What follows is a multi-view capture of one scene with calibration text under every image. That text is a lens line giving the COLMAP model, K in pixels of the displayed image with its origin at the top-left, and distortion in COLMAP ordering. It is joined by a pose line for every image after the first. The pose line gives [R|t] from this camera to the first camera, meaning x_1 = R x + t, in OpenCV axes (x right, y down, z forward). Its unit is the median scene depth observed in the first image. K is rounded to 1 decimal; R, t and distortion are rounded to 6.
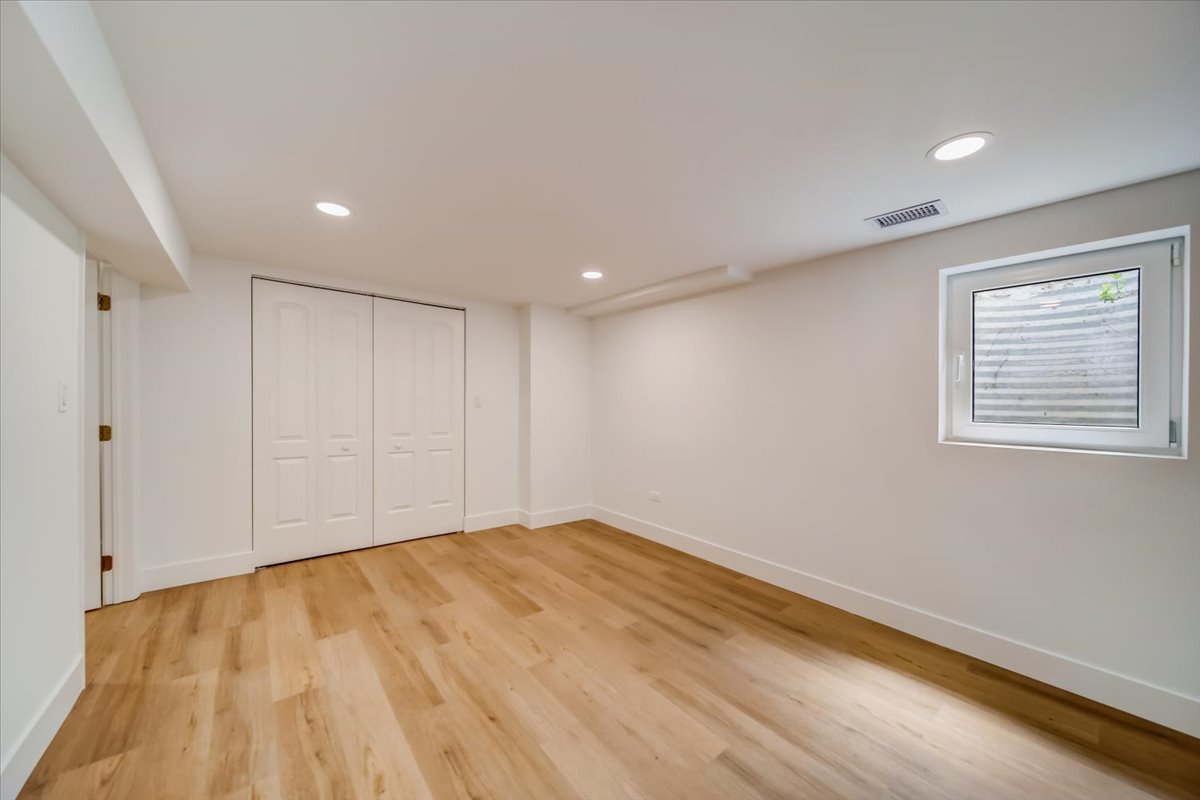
lens RADIAL K [[422.2, 0, 598.8], [0, 422.2, 396.2], [0, 0, 1]] dist [-0.000879, -0.000250]
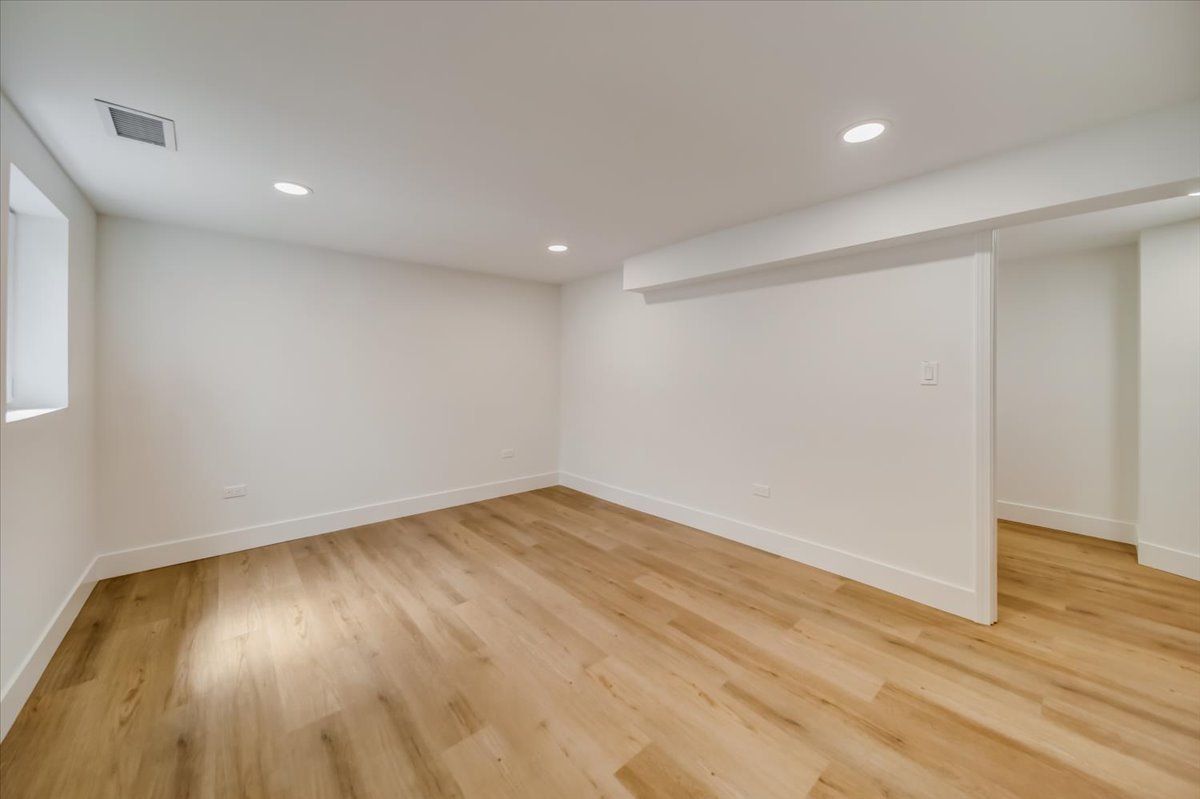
lens RADIAL K [[422.2, 0, 598.8], [0, 422.2, 395.7], [0, 0, 1]] dist [-0.000879, -0.000250]
pose [[-0.999470, -0.016550, -0.028034, -0.112015], [-0.017753, 0.998909, 0.043195, 0.025898], [0.027289, 0.043669, -0.998673, 1.903416]]
